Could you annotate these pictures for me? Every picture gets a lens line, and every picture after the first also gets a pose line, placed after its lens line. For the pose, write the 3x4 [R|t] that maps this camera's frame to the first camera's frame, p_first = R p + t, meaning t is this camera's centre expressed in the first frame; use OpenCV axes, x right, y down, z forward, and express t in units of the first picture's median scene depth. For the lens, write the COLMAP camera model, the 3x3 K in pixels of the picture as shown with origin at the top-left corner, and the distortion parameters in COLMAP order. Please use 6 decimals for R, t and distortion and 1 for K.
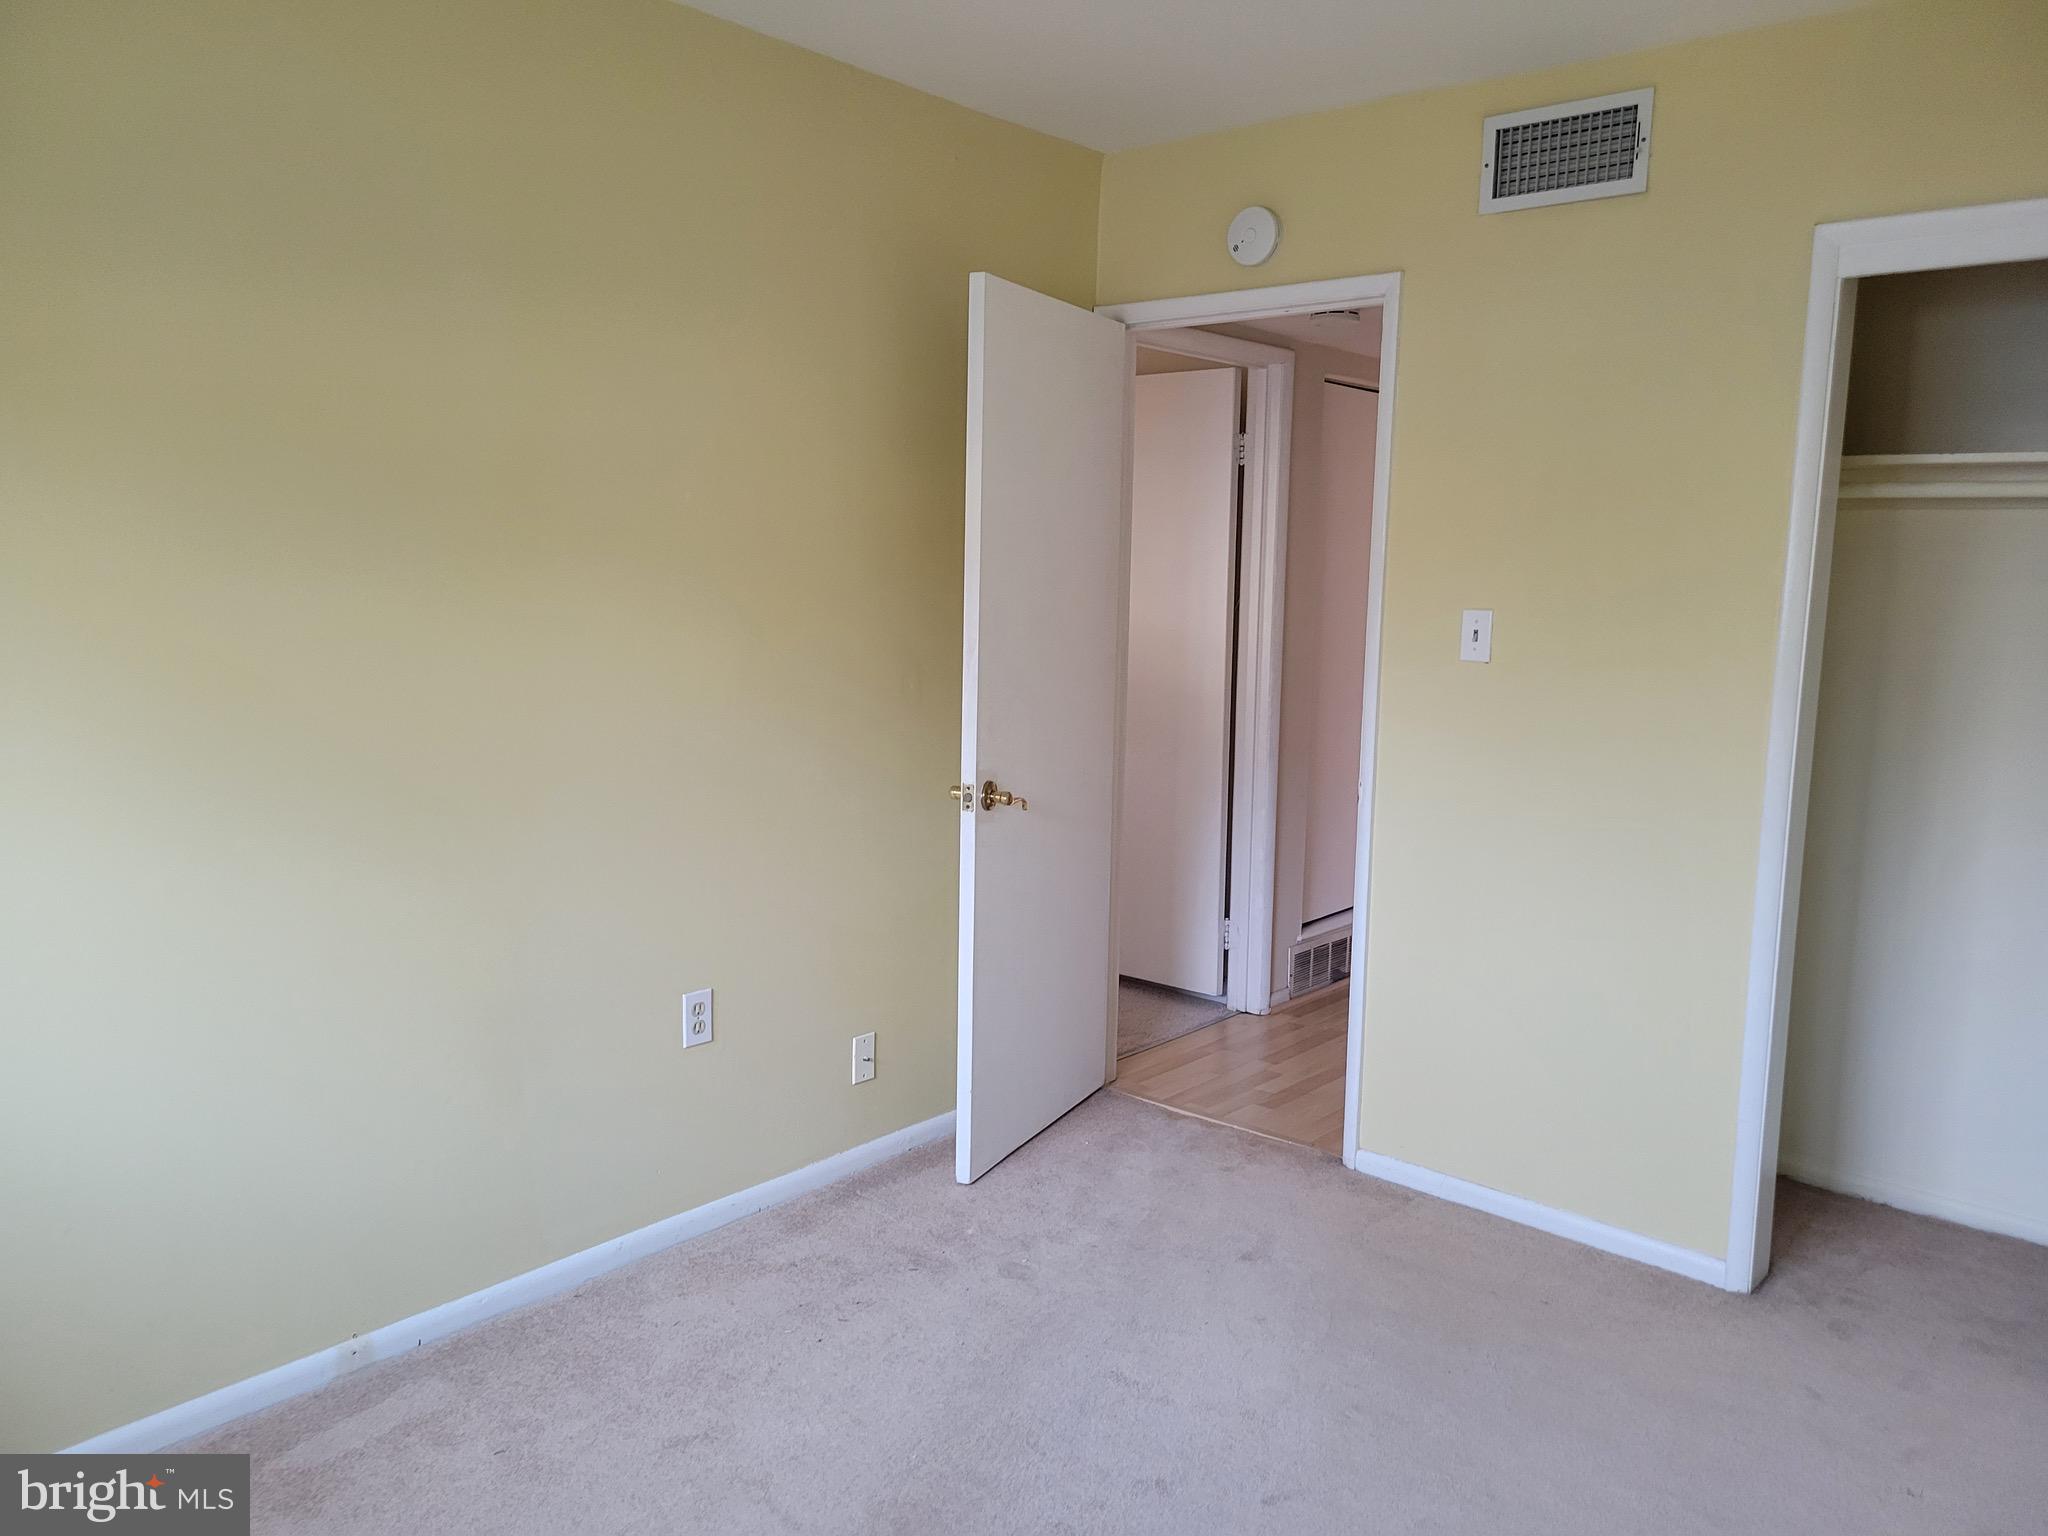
lens RADIAL K [[1531.2, 0, 1025.1], [0, 1531.2, 758.8], [0, 0, 1]] dist [0.050756, -0.013165]
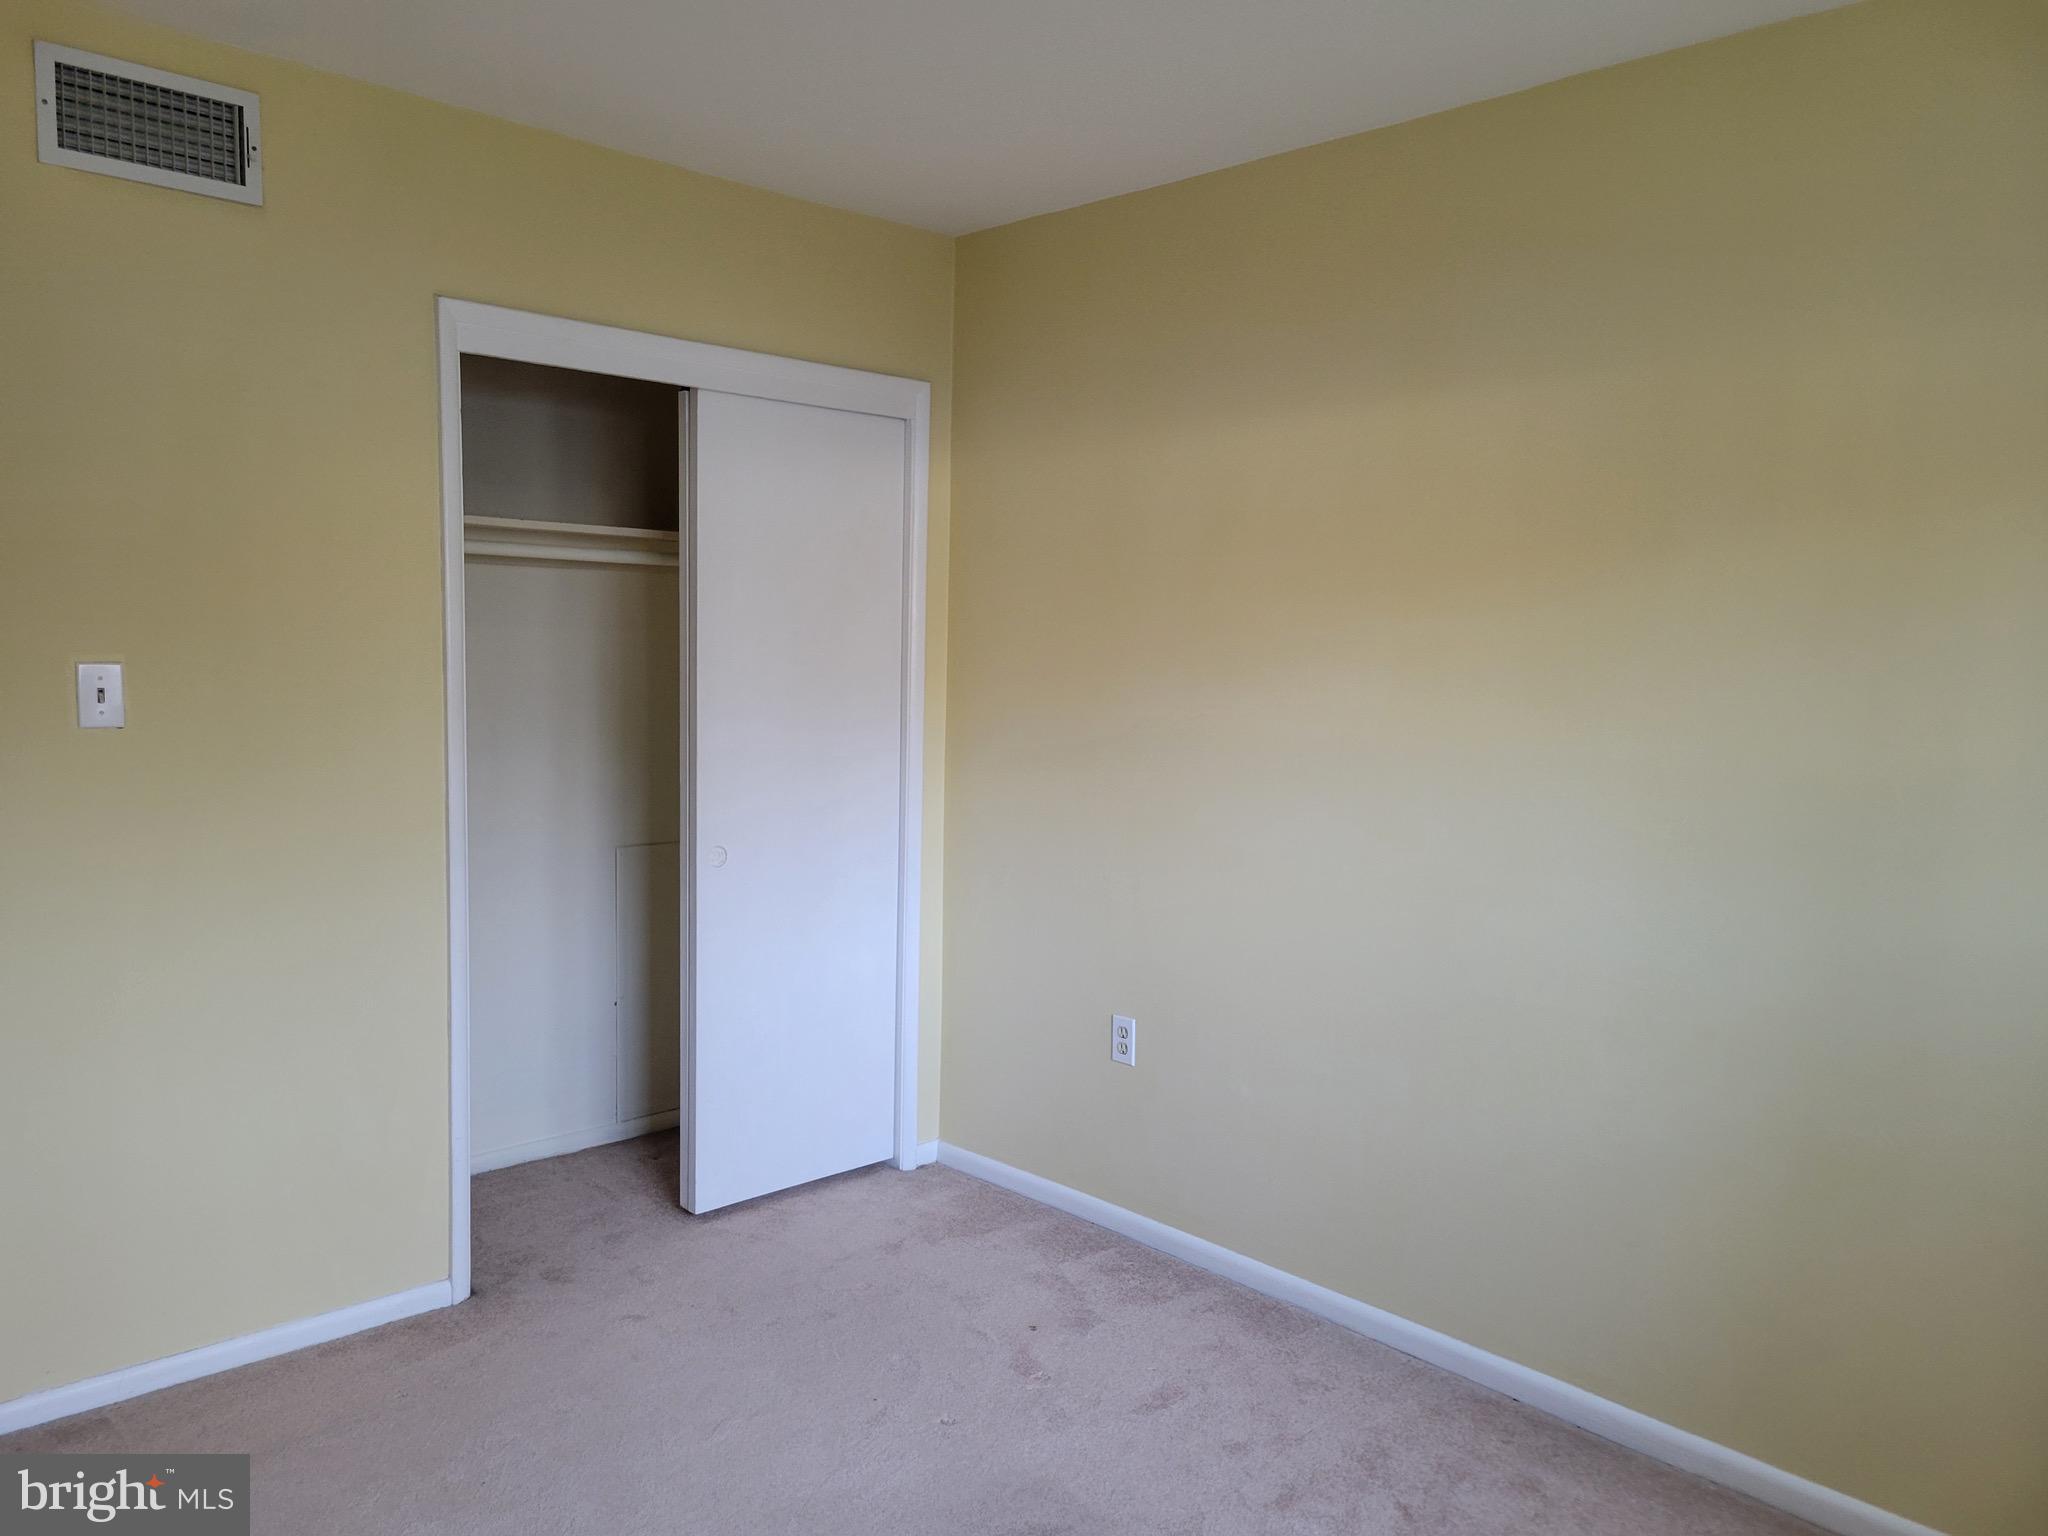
lens RADIAL K [[1531.2, 0, 1024.9], [0, 1531.2, 775.7], [0, 0, 1]] dist [0.050756, -0.013165]
pose [[0.101618, -0.114133, 0.988255, -0.482299], [0.107516, 0.988838, 0.103145, -0.073217], [-0.988997, 0.095771, 0.112755, 0.452972]]
